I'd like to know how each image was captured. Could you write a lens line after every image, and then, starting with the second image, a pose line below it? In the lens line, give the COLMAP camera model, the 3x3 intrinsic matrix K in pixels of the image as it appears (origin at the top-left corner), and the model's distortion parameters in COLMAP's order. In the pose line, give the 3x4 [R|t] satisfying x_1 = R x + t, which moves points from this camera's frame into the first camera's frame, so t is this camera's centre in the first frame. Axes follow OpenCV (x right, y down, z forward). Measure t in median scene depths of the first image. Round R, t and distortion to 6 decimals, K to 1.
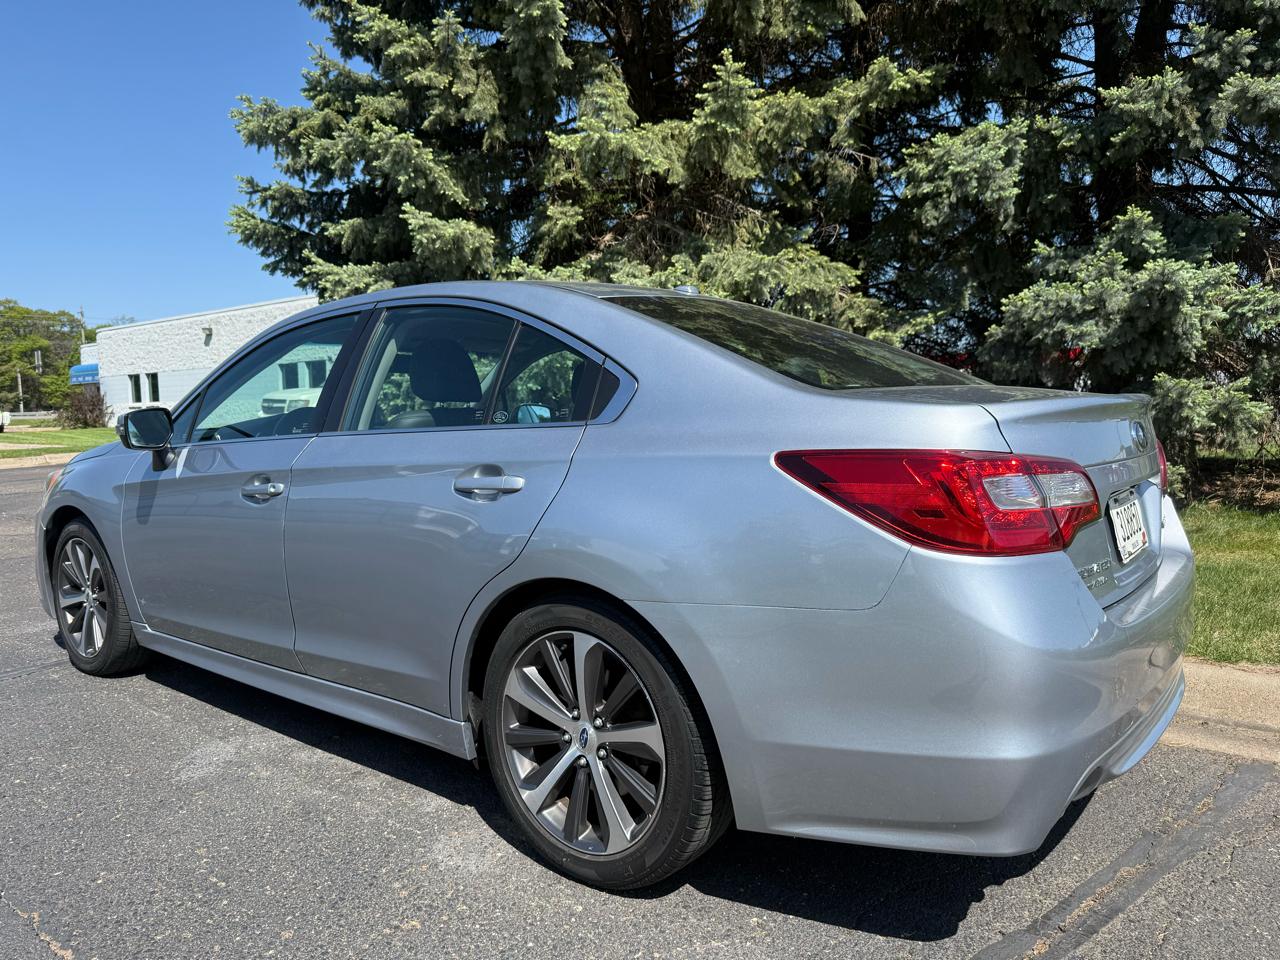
lens RADIAL K [[898.9, 0, 631.5], [0, 898.9, 488.1], [0, 0, 1]] dist [0.005053, -0.013865]
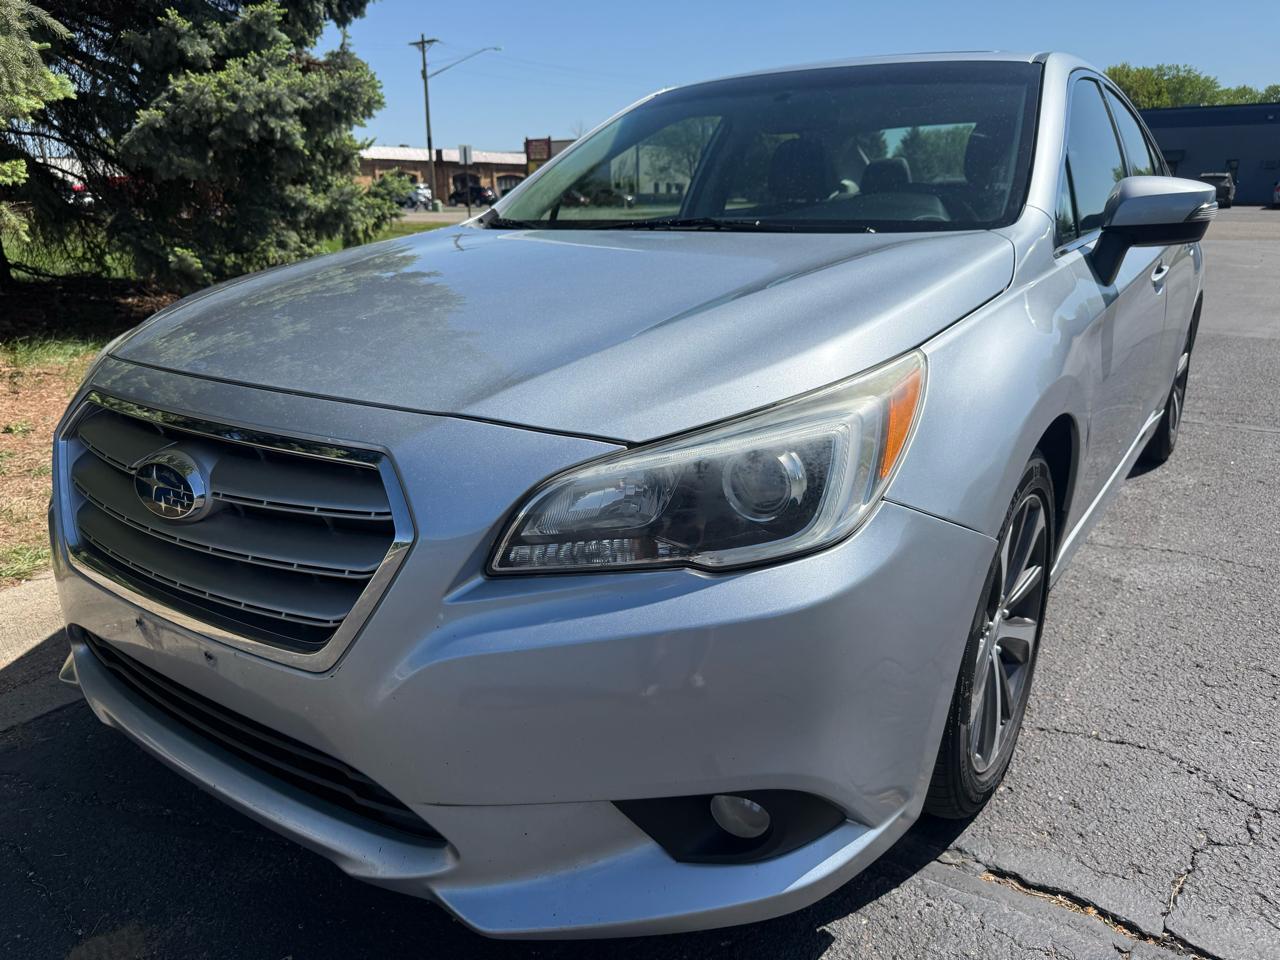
lens RADIAL K [[898.9, 0, 643.1], [0, 898.9, 489.3], [0, 0, 1]] dist [0.005053, -0.013865]
pose [[-0.072202, -0.286414, 0.955382, -0.576072], [0.102415, 0.950689, 0.292747, -0.049353], [-0.992118, 0.118983, -0.039309, 0.700889]]
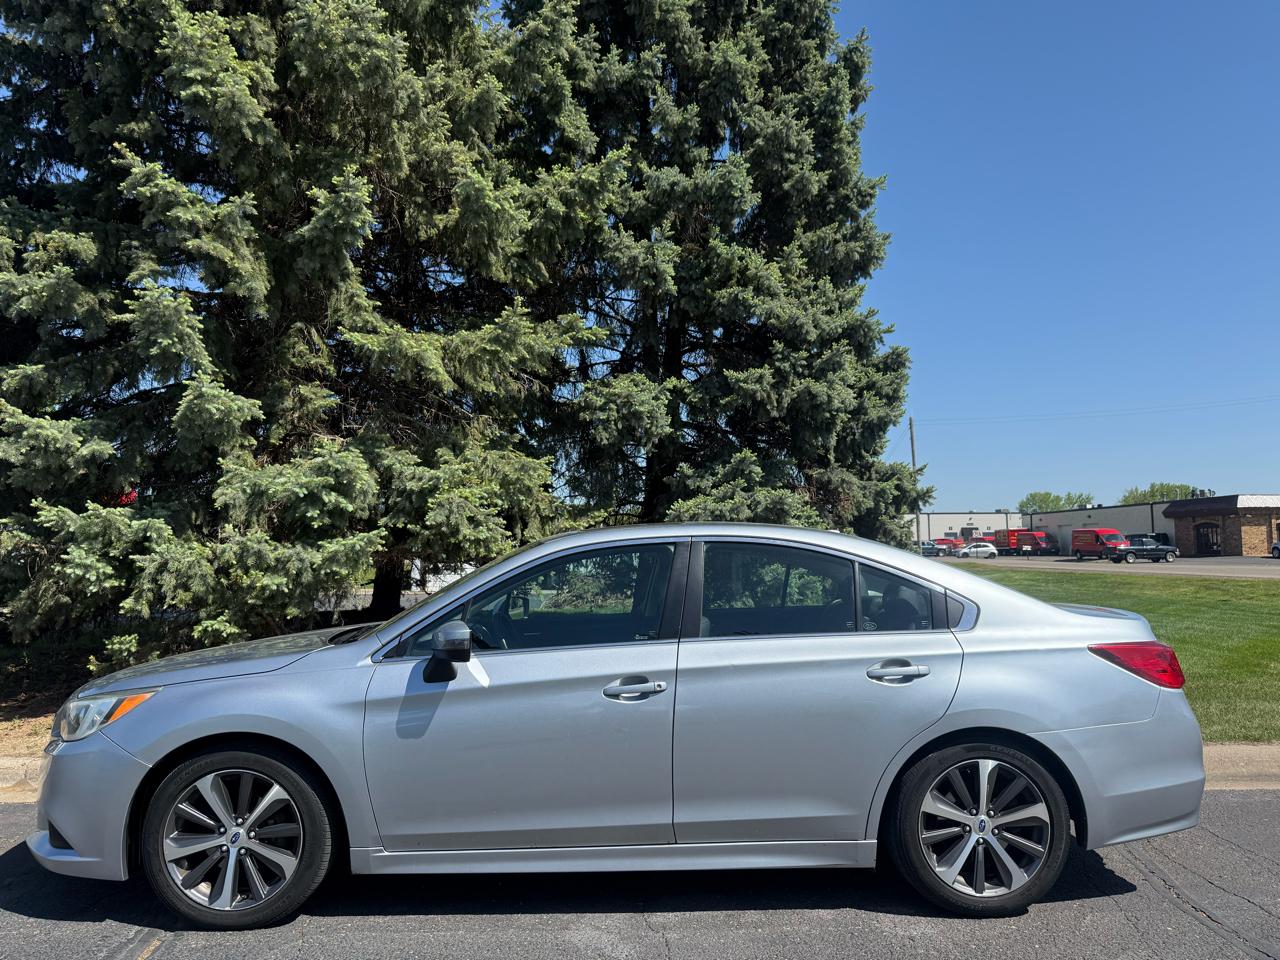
lens RADIAL K [[881.1, 0, 635.3], [0, 881.1, 488.8], [0, 0, 1]] dist [0.037283, -0.025081]
pose [[0.762613, 0.062357, 0.643842, -0.518151], [0.049327, 0.986838, -0.154003, -0.035048], [-0.644971, 0.149204, 0.749500, 0.036196]]
